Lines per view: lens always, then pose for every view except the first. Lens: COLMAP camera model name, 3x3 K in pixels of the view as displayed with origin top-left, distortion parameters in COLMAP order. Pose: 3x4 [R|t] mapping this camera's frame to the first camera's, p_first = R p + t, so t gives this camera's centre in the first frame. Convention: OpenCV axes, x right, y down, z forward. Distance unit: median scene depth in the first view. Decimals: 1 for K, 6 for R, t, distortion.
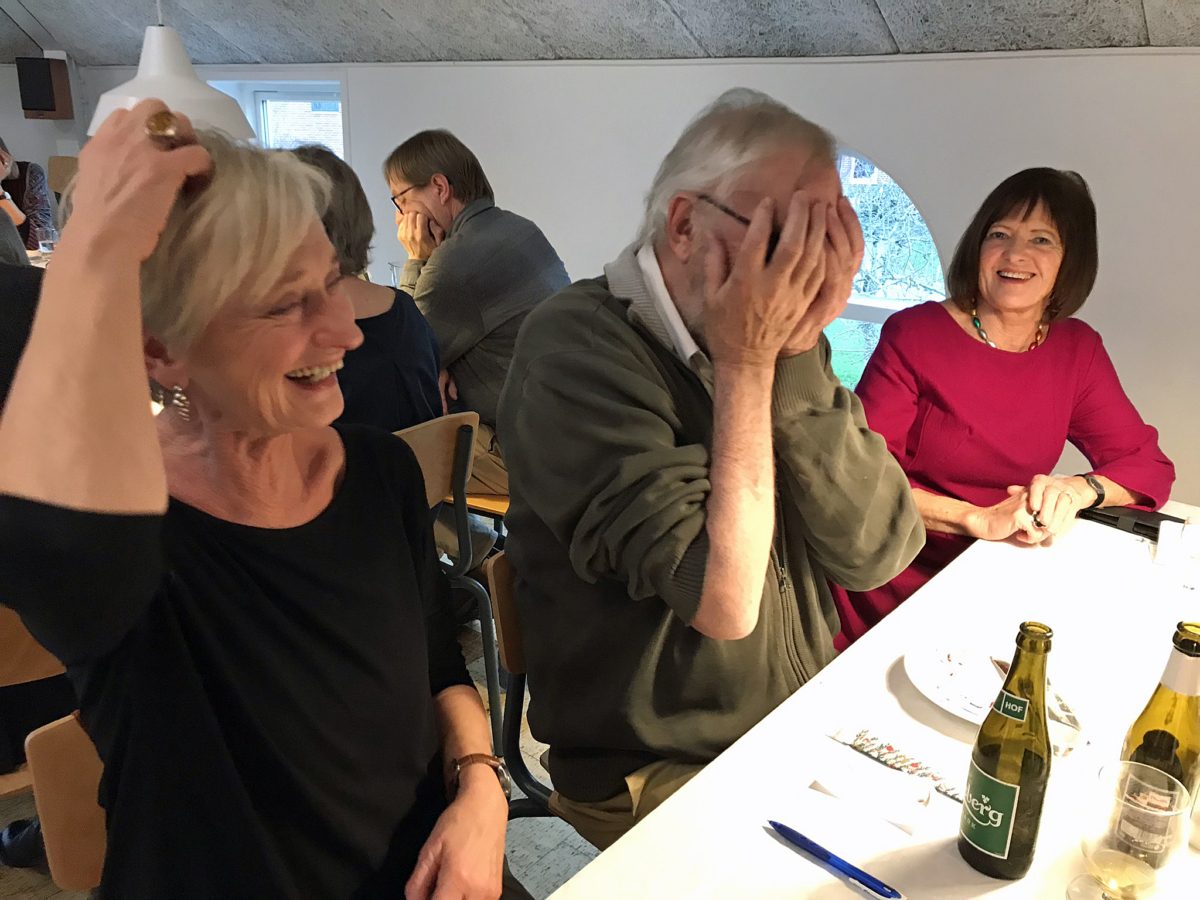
lens RADIAL K [[943.2, 0, 595.4], [0, 943.2, 445.6], [0, 0, 1]] dist [0.015234, -0.034794]
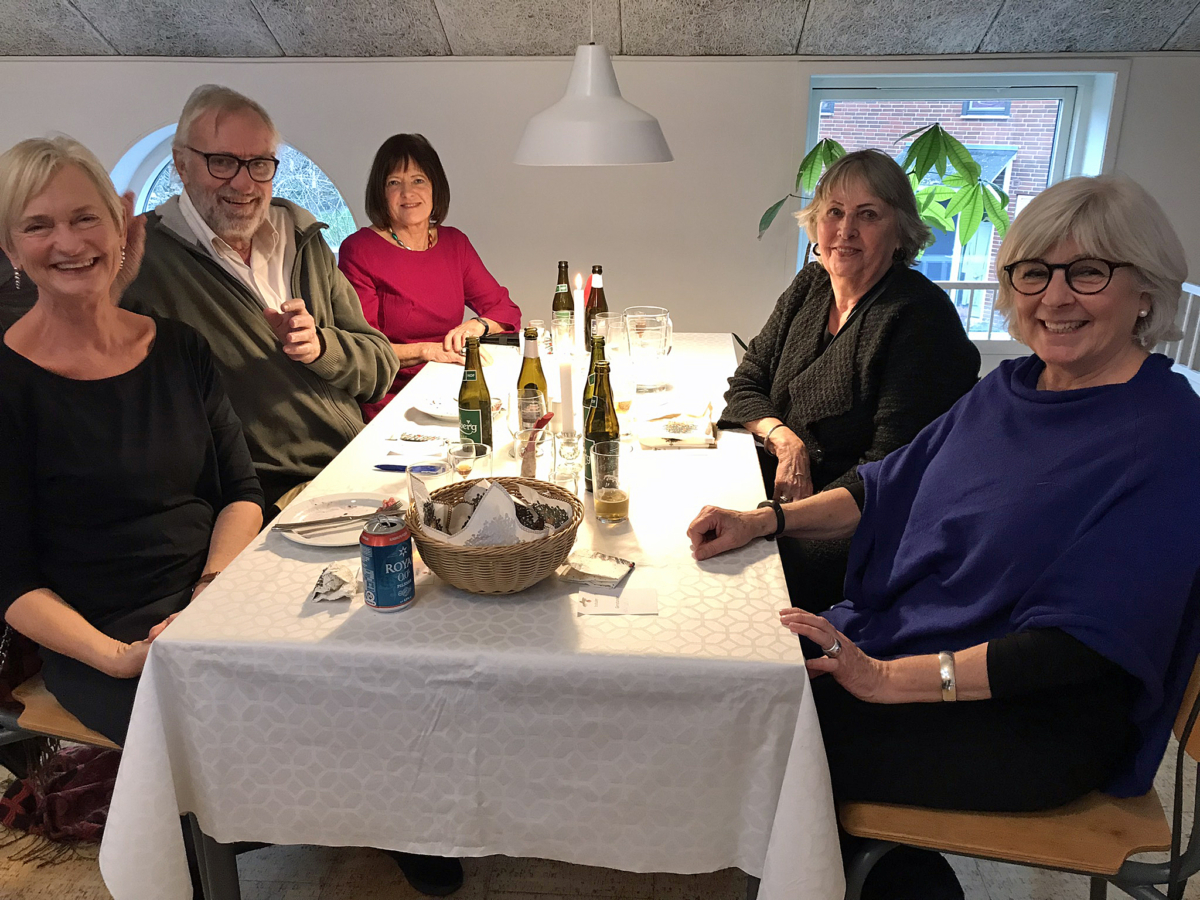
lens RADIAL K [[943.2, 0, 601.0], [0, 943.2, 453.4], [0, 0, 1]] dist [0.015234, -0.034794]
pose [[0.797005, -0.220349, 0.562342, -0.257999], [0.207489, 0.974298, 0.087698, 0.139547], [-0.567213, 0.046784, 0.822241, -0.424202]]
